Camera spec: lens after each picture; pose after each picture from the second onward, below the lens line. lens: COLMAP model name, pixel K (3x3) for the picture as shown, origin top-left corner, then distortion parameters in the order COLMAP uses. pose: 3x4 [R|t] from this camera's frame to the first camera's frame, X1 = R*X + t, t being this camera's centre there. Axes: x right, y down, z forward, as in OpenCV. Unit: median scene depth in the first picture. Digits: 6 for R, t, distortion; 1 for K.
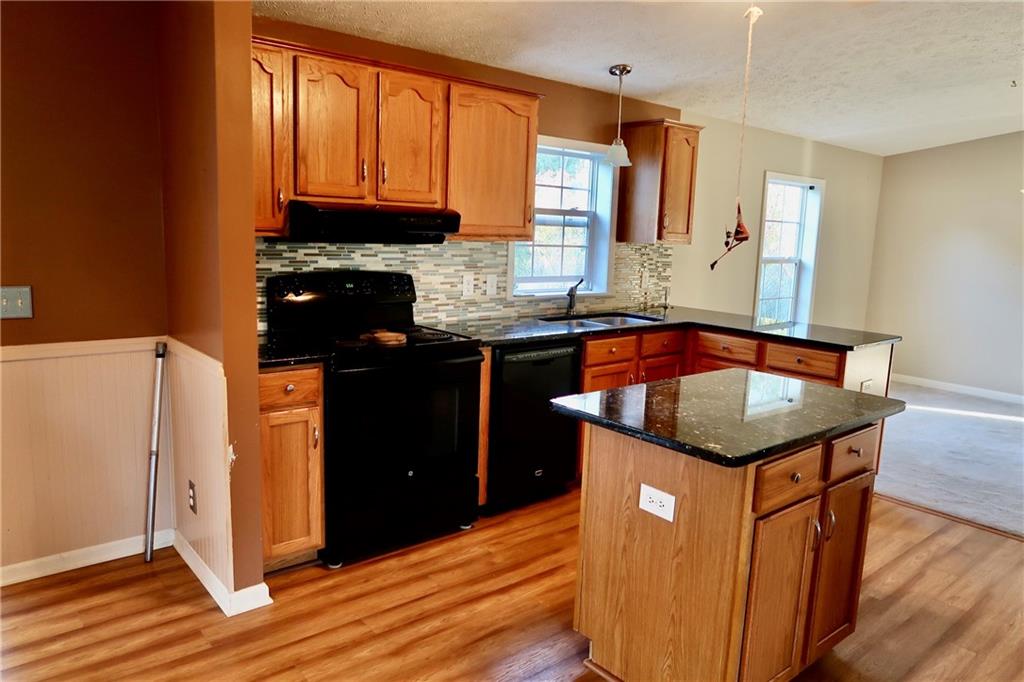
lens RADIAL K [[702.4, 0, 507.4], [0, 702.4, 338.2], [0, 0, 1]] dist [-0.025640, 0.008770]
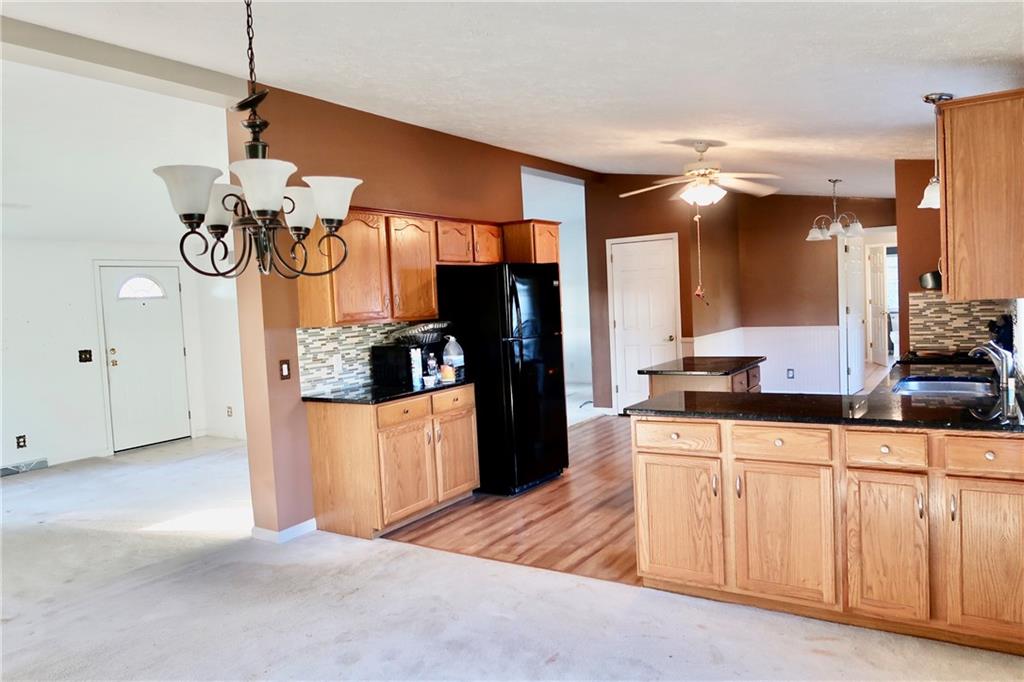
lens RADIAL K [[702.4, 0, 512.4], [0, 702.4, 340.0], [0, 0, 1]] dist [-0.025640, 0.008770]
pose [[-0.958434, 0.028502, -0.283889, 1.060583], [-0.027976, 0.980816, 0.192919, -0.277859], [0.283941, 0.192842, -0.939249, 1.982638]]
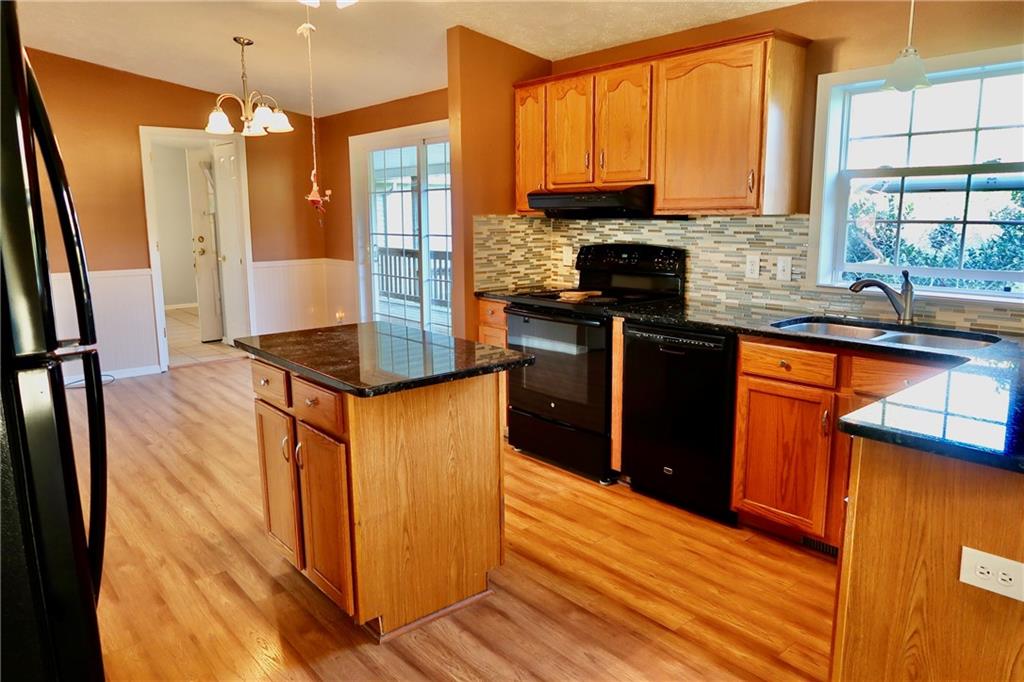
lens RADIAL K [[702.4, 0, 510.5], [0, 702.4, 339.4], [0, 0, 1]] dist [-0.025640, 0.008770]
pose [[0.005060, 0.143370, -0.989656, 0.949049], [-0.146825, 0.979049, 0.141083, -0.073984], [0.989149, 0.144593, 0.026004, 0.781992]]
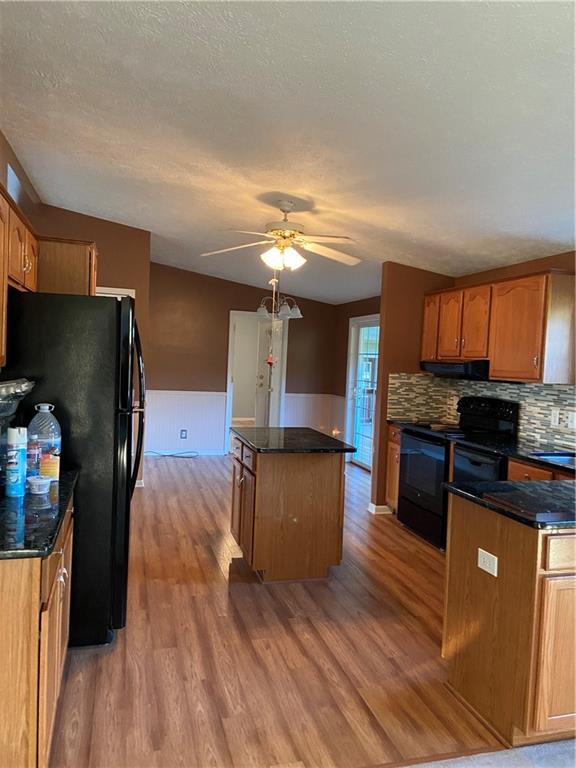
lens RADIAL K [[575.0, 0, 281.1], [0, 575.0, 386.5], [0, 0, 1]] dist [0.100024, -0.095982]
pose [[-0.420795, -0.008558, -0.907115, 1.309527], [-0.195760, 0.977252, 0.081590, -0.137908], [0.885782, 0.211909, -0.412898, 1.121630]]
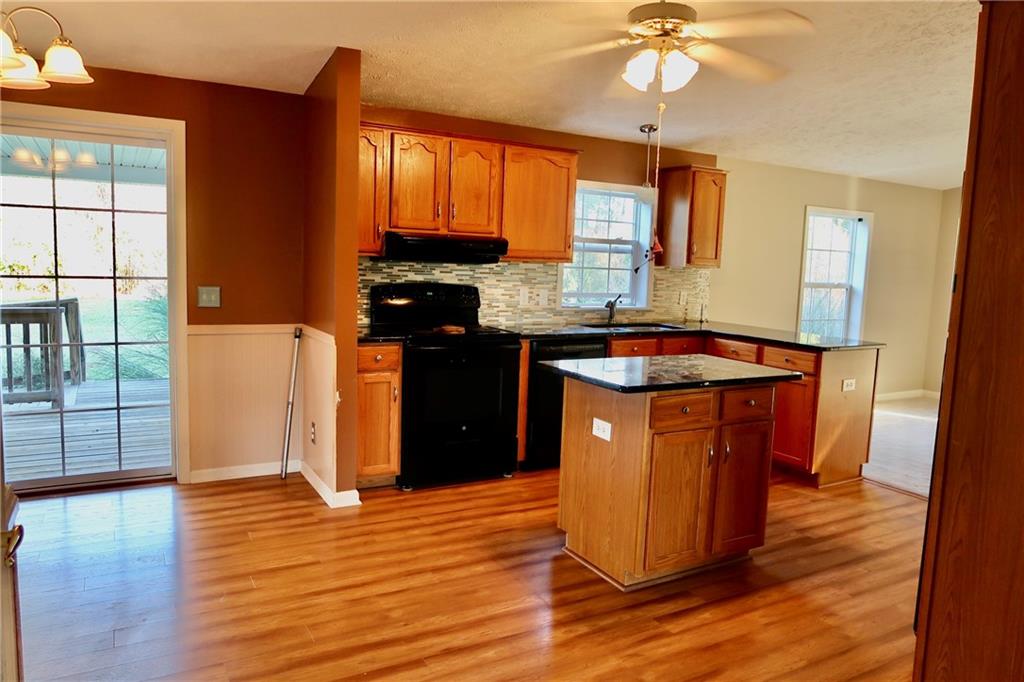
lens RADIAL K [[702.4, 0, 508.2], [0, 702.4, 339.4], [0, 0, 1]] dist [-0.025640, 0.008770]
pose [[0.983742, 0.020765, -0.178385, 0.168006], [-0.029269, 0.998550, -0.045174, 0.070050], [0.177189, 0.049661, 0.982923, -0.307538]]
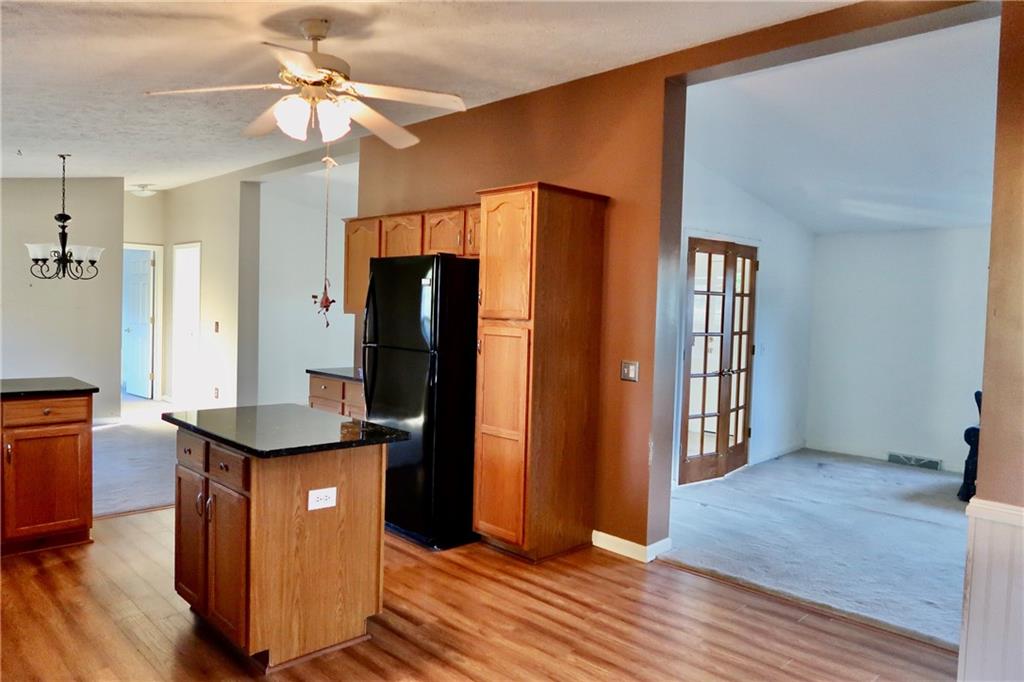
lens RADIAL K [[702.4, 0, 506.2], [0, 702.4, 337.1], [0, 0, 1]] dist [-0.025640, 0.008770]
pose [[-0.080265, -0.081824, 0.993410, -0.690099], [0.120505, 0.988518, 0.091157, -0.095383], [-0.989463, 0.127028, -0.069483, 0.420601]]
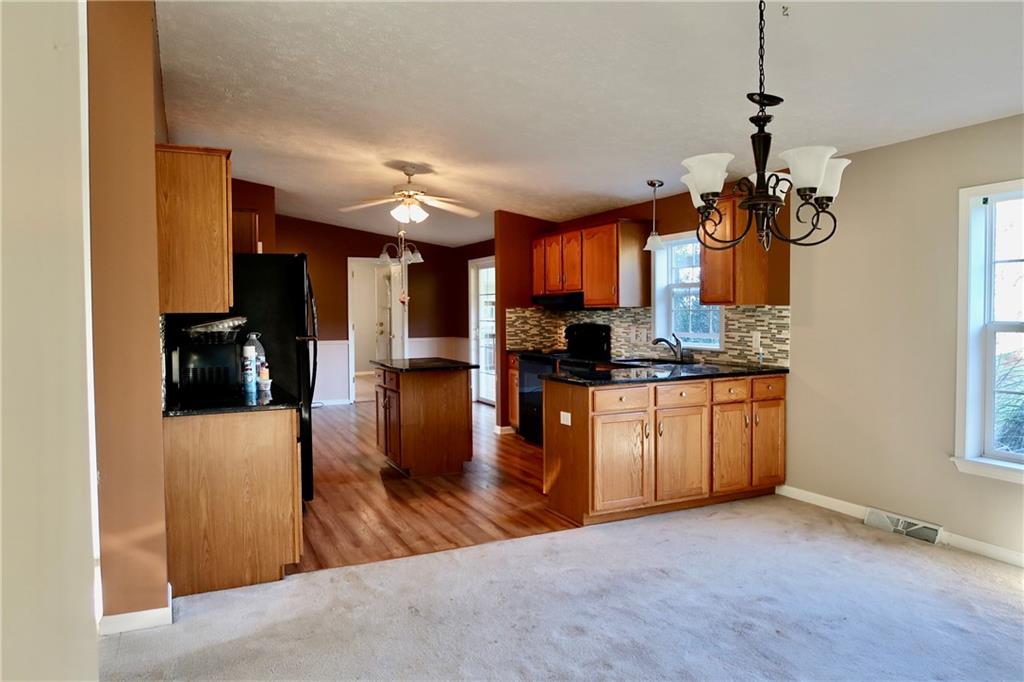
lens RADIAL K [[702.4, 0, 509.1], [0, 702.4, 338.4], [0, 0, 1]] dist [-0.025640, 0.008770]
pose [[-0.262579, 0.005422, -0.964895, 1.843880], [-0.150154, 0.987573, 0.046411, -0.113022], [0.953156, 0.157070, -0.258502, 1.309054]]
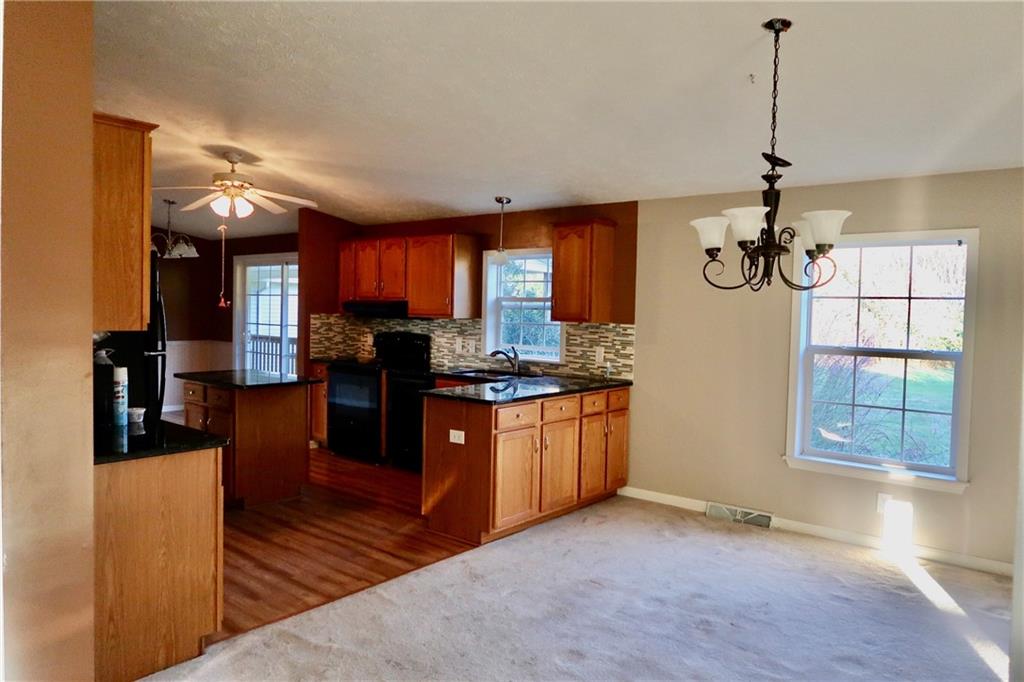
lens RADIAL K [[702.4, 0, 507.4], [0, 702.4, 337.0], [0, 0, 1]] dist [-0.025640, 0.008770]
pose [[0.172356, 0.007336, -0.985007, 1.833195], [-0.168483, 0.985456, -0.022142, -0.087818], [0.970519, 0.169773, 0.171085, 0.936055]]
